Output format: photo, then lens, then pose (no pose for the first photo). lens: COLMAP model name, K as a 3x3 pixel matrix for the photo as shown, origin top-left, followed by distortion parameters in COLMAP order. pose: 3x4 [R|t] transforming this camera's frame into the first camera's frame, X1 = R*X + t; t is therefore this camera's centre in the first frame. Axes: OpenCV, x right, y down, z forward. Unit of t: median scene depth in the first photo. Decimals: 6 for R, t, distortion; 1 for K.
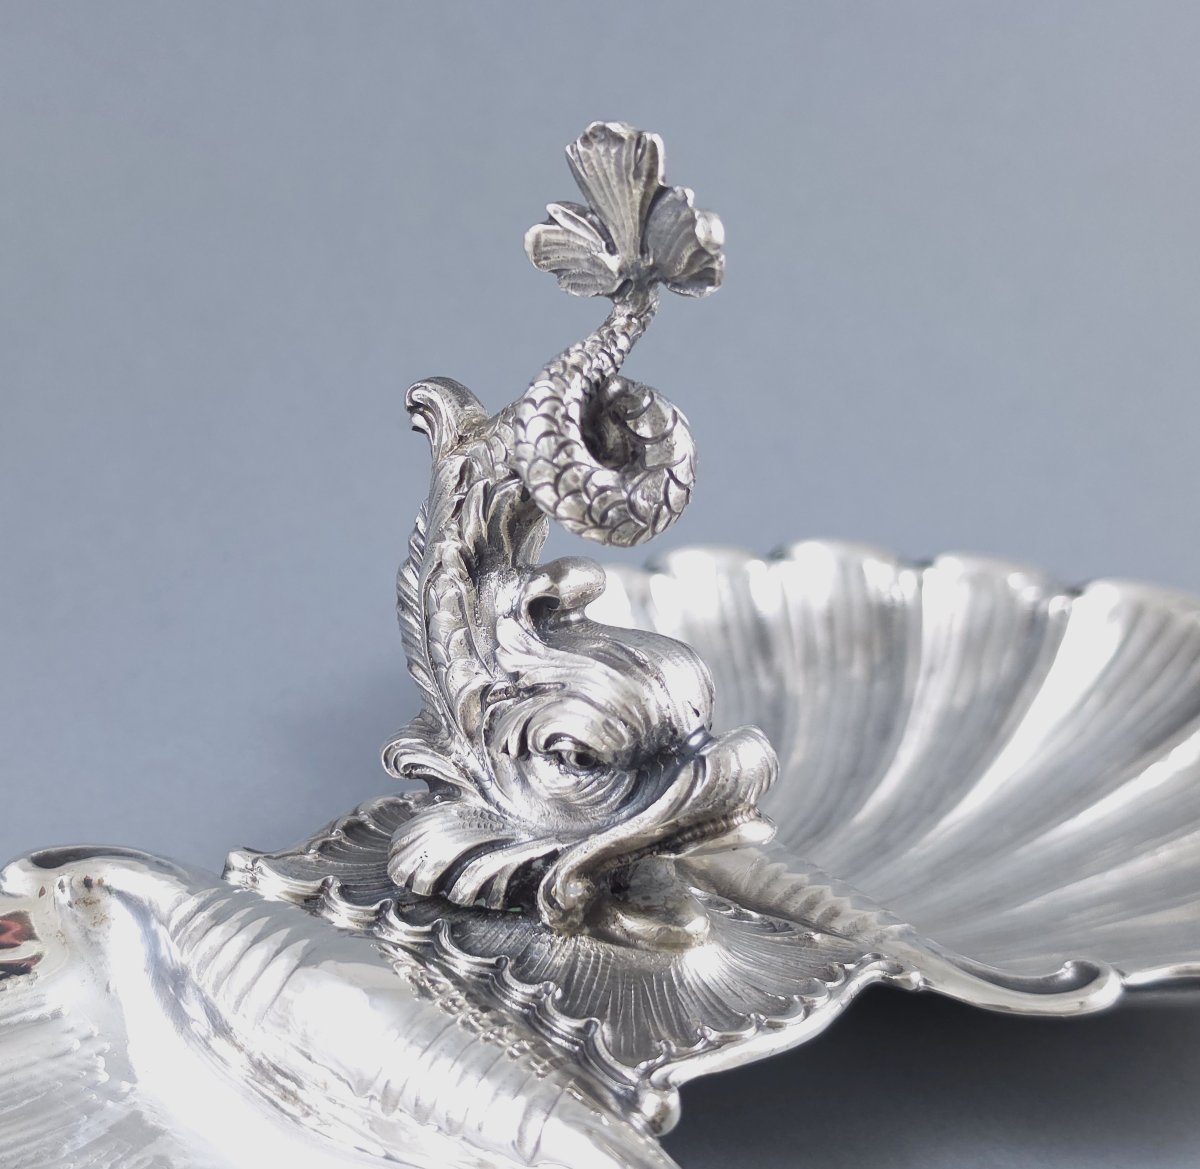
lens RADIAL K [[2144.6, 0, 585.8], [0, 2144.6, 542.3], [0, 0, 1]] dist [0.185480, 0.000000]
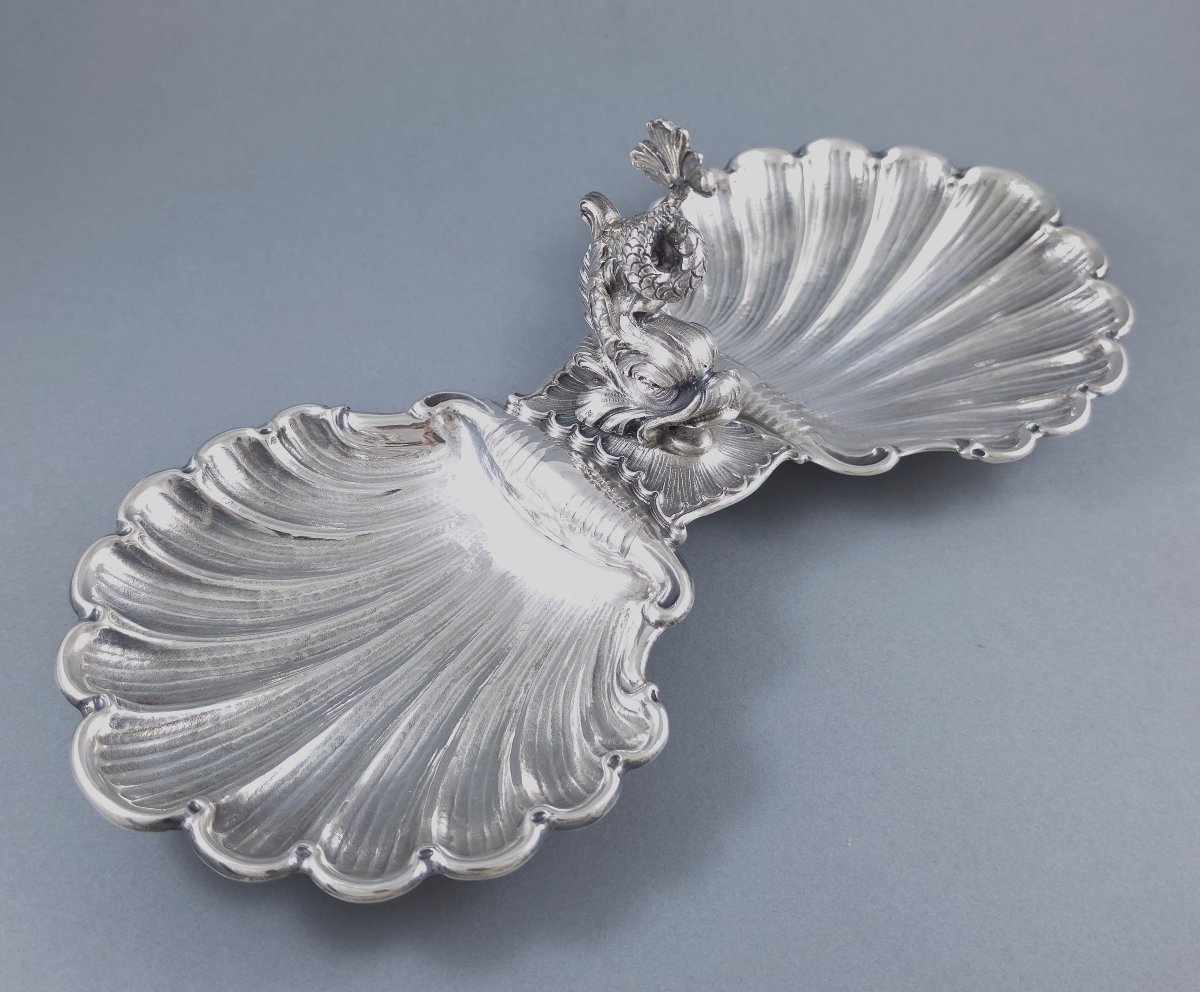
lens RADIAL K [[1563.0, 0, 610.3], [0, 1563.0, 490.5], [0, 0, 1]] dist [0.040851, 0.000000]
pose [[0.992649, 0.042384, -0.113369, 0.143278], [0.015165, 0.885745, 0.463924, -0.567826], [0.120079, -0.462232, 0.878591, -0.526854]]
